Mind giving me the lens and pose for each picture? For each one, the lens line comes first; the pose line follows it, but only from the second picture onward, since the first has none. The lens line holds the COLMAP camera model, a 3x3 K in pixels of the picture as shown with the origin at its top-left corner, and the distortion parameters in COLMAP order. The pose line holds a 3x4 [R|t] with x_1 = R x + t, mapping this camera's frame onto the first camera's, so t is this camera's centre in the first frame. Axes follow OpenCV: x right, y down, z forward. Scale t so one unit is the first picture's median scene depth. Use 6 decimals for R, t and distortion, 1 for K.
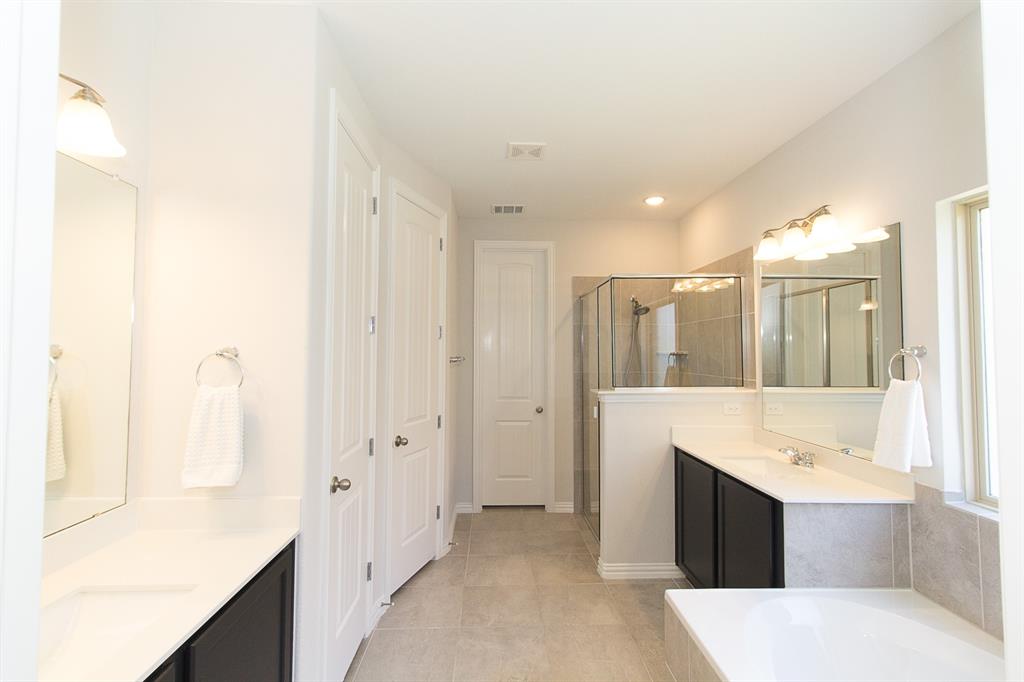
lens RADIAL K [[468.3, 0, 514.1], [0, 468.3, 336.1], [0, 0, 1]] dist [-0.002276, -0.000863]
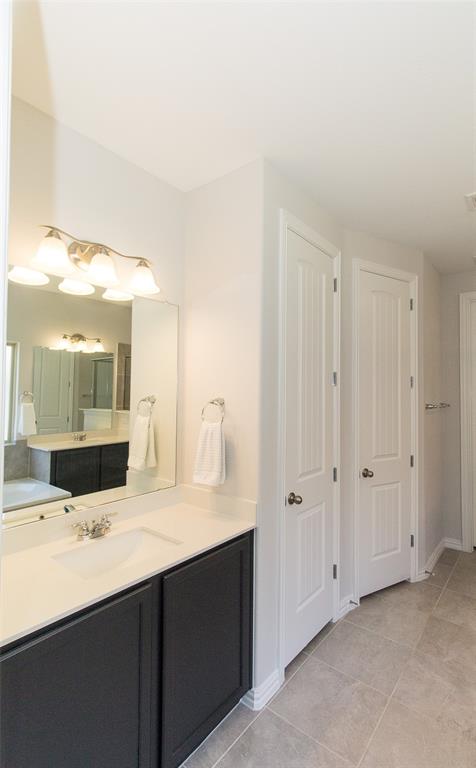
lens RADIAL K [[365.9, 0, 235.9], [0, 365.9, 383.3], [0, 0, 1]] dist [-0.002752, 0.000008]
pose [[0.739467, -0.014323, -0.673040, 0.147343], [0.016392, 0.999860, -0.003269, -0.011179], [0.672993, -0.008615, 0.739599, 0.073044]]
